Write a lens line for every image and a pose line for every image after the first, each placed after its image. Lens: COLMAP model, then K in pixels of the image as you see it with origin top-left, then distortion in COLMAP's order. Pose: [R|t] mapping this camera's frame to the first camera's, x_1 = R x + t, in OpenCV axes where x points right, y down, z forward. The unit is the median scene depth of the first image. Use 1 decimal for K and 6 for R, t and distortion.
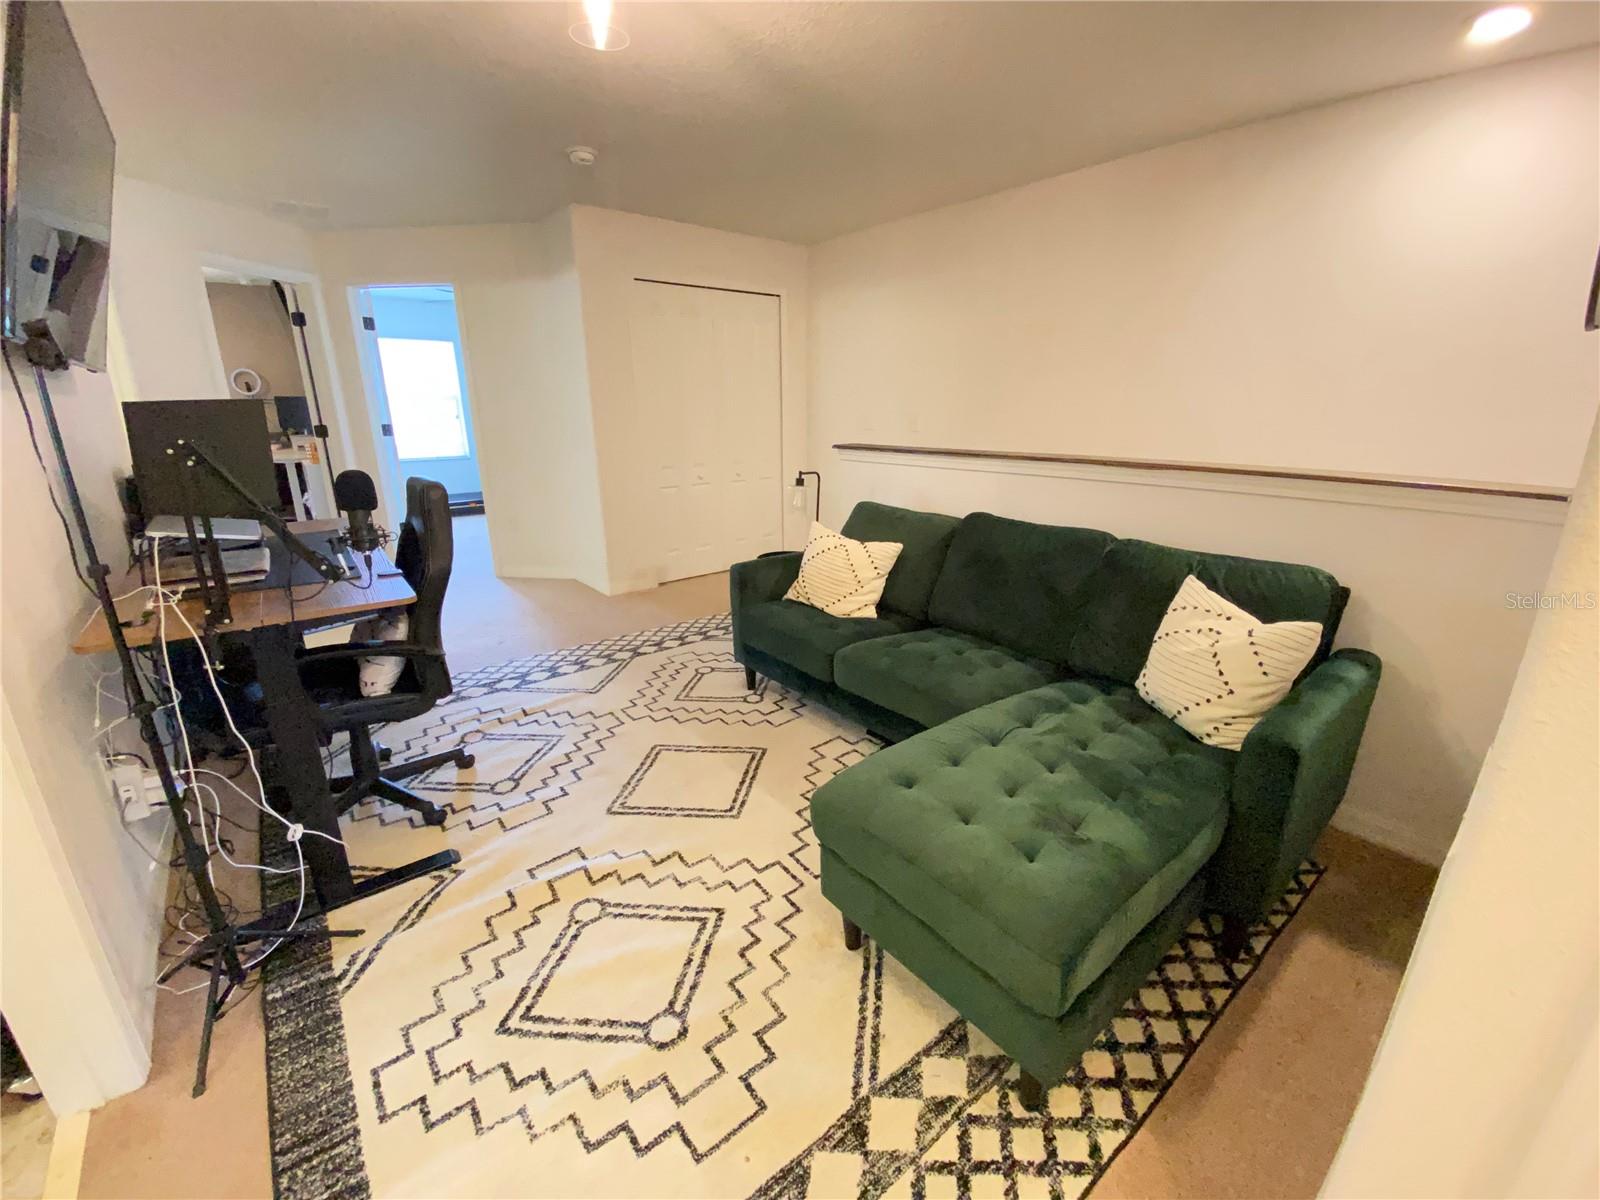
lens RADIAL K [[641.1, 0, 800.0], [0, 641.1, 600.0], [0, 0, 1]] dist [0.049127, -0.042554]
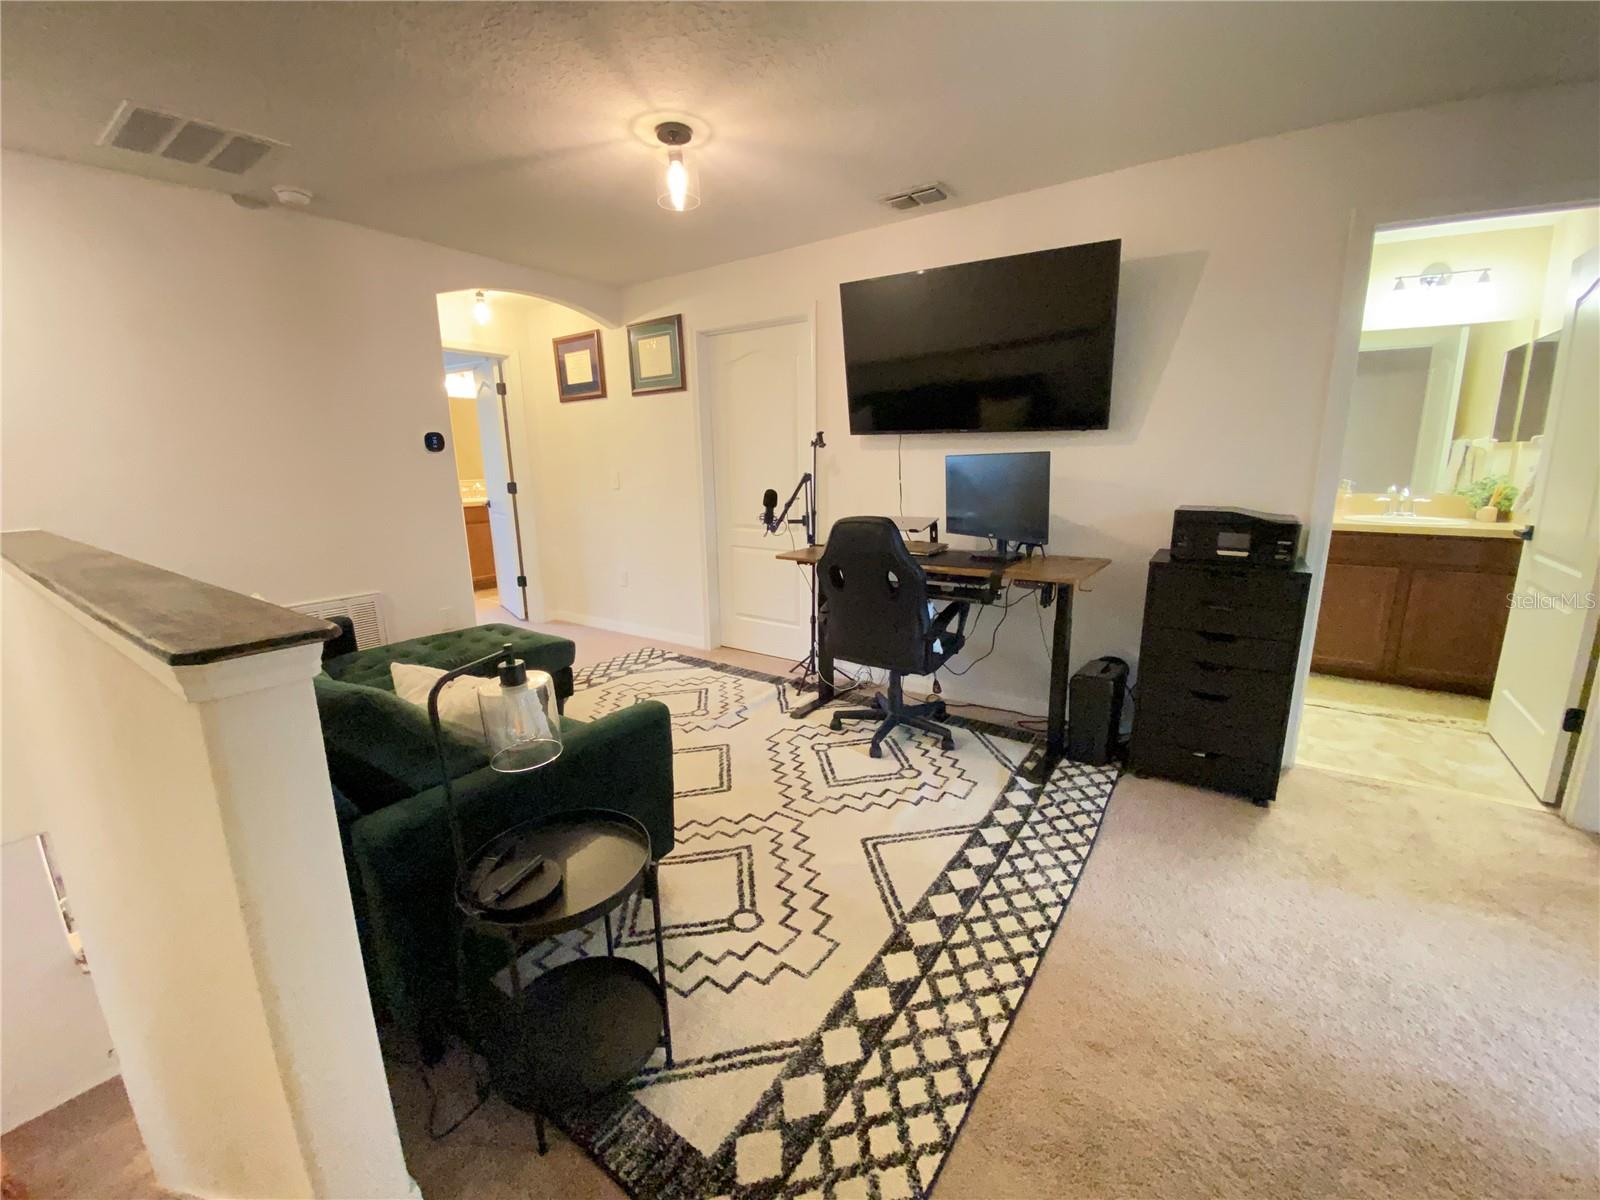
lens RADIAL K [[649.0, 0, 800.6], [0, 649.0, 596.5], [0, 0, 1]] dist [0.035454, -0.030524]
pose [[-0.959822, 0.083430, -0.267922, -0.060936], [-0.058278, 0.874695, 0.481156, -0.426361], [0.274493, 0.477438, -0.834689, 1.352900]]
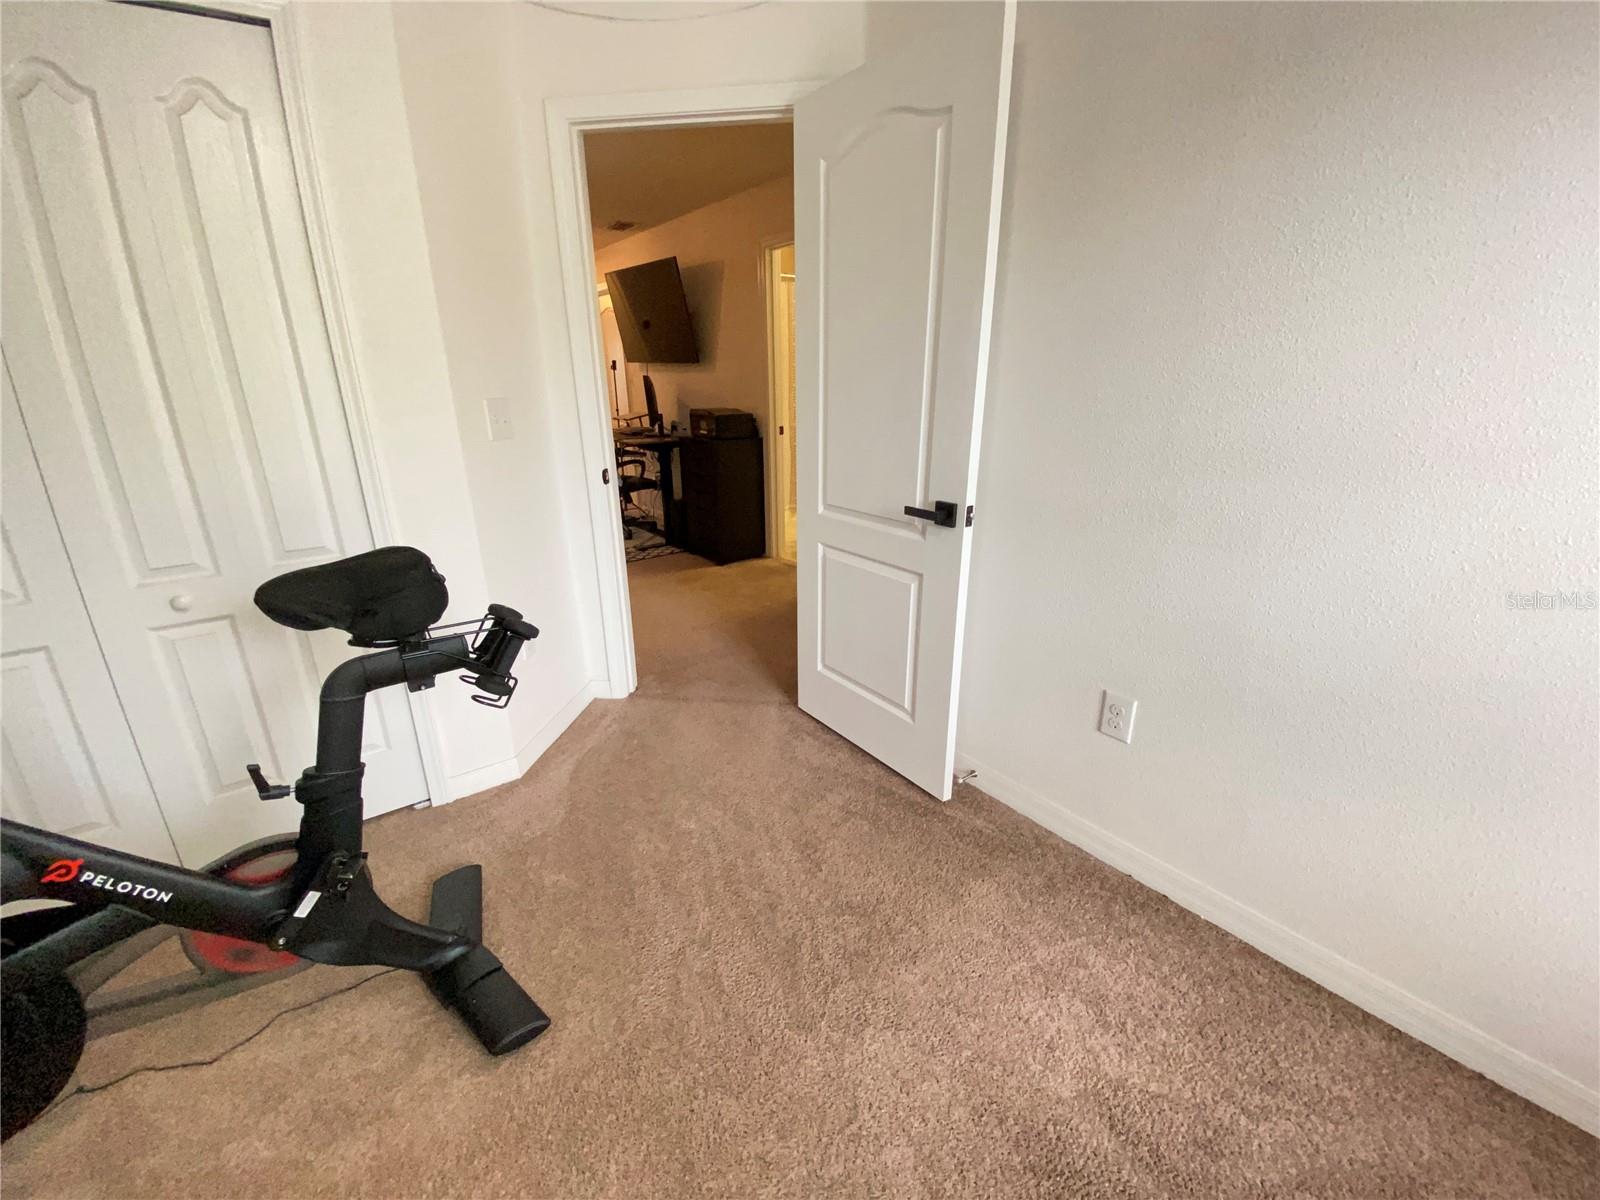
lens RADIAL K [[649.0, 0, 800.6], [0, 649.0, 596.5], [0, 0, 1]] dist [0.035454, -0.030524]
pose [[-0.999318, 0.010759, 0.035314, -0.991157], [0.029294, 0.813237, 0.581194, -0.665619], [-0.022466, 0.581833, -0.812998, 2.204160]]
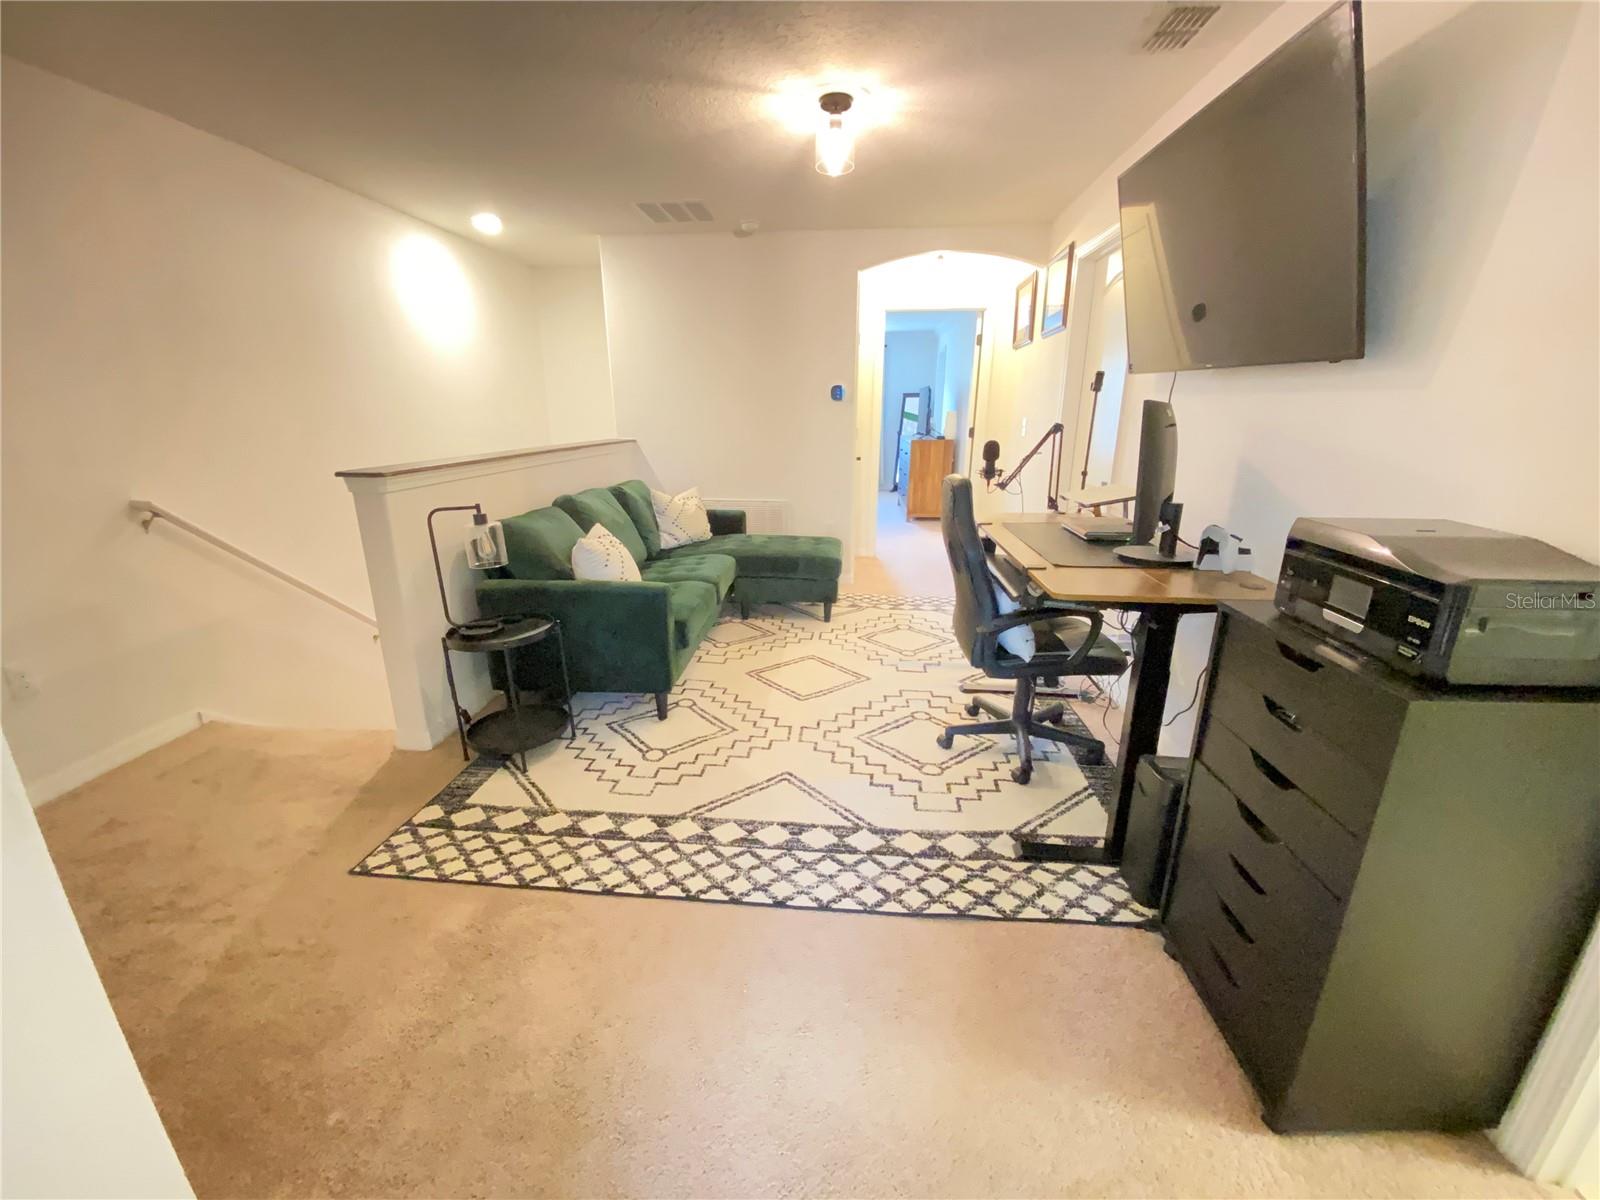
lens RADIAL K [[649.0, 0, 800.6], [0, 649.0, 596.5], [0, 0, 1]] dist [0.035454, -0.030524]
pose [[-0.721756, -0.185532, 0.666818, -0.754937], [0.205906, 0.862231, 0.462774, -0.377285], [-0.660811, 0.471312, -0.584118, 1.239993]]
